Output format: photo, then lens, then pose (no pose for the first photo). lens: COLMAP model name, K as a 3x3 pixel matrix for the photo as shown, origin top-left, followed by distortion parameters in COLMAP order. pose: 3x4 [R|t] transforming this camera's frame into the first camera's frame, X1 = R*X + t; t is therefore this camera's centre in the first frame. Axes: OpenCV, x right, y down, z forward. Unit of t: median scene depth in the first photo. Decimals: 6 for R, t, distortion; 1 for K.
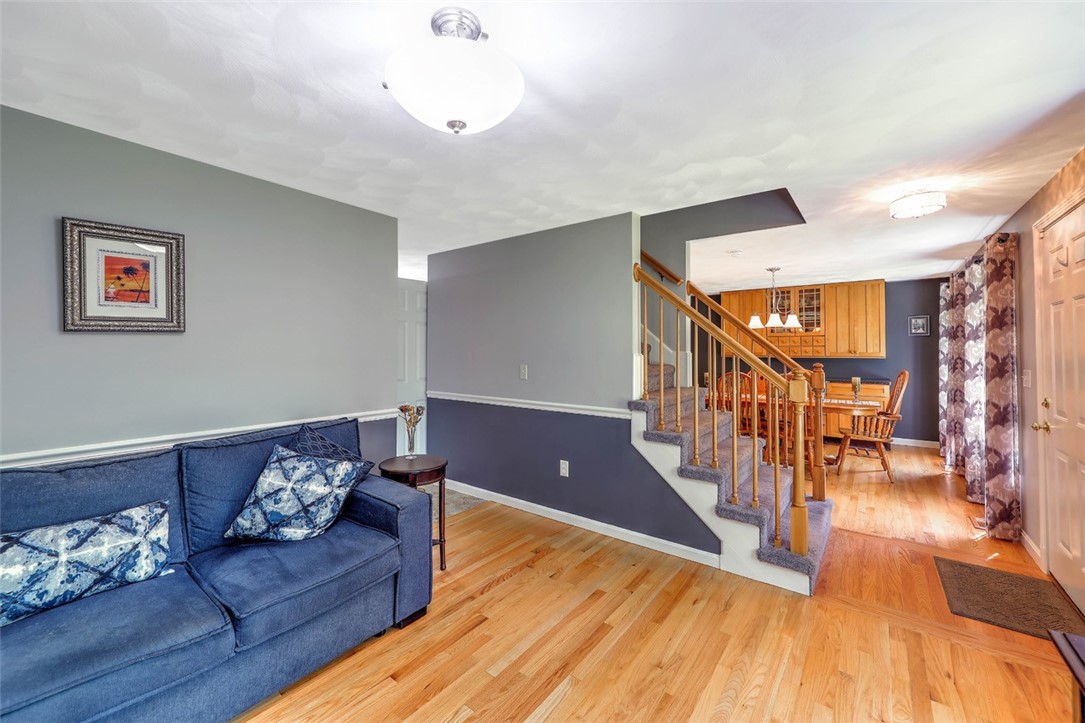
lens RADIAL K [[426.9, 0, 553.8], [0, 426.9, 342.8], [0, 0, 1]] dist [0.000540, 0.000094]
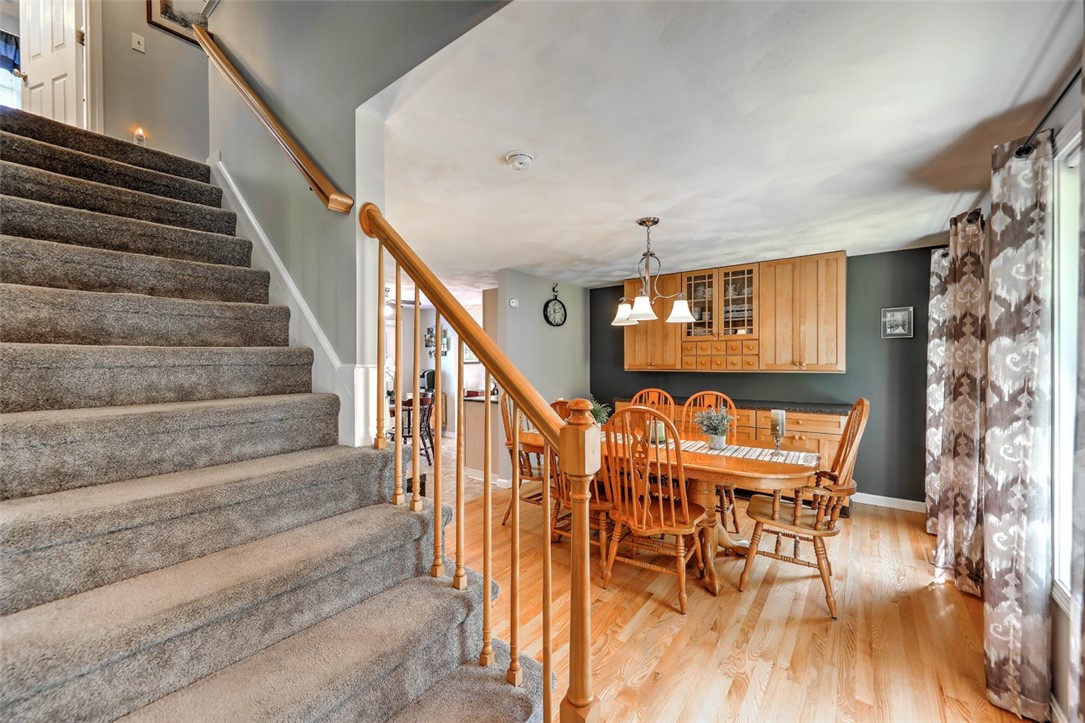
lens RADIAL K [[426.9, 0, 545.0], [0, 426.9, 365.0], [0, 0, 1]] dist [0.000540, 0.000094]
pose [[0.999978, -0.003207, 0.005785, 0.352778], [0.003067, 0.999703, 0.024188, 0.007680], [-0.005861, -0.024169, 0.999691, 0.394549]]
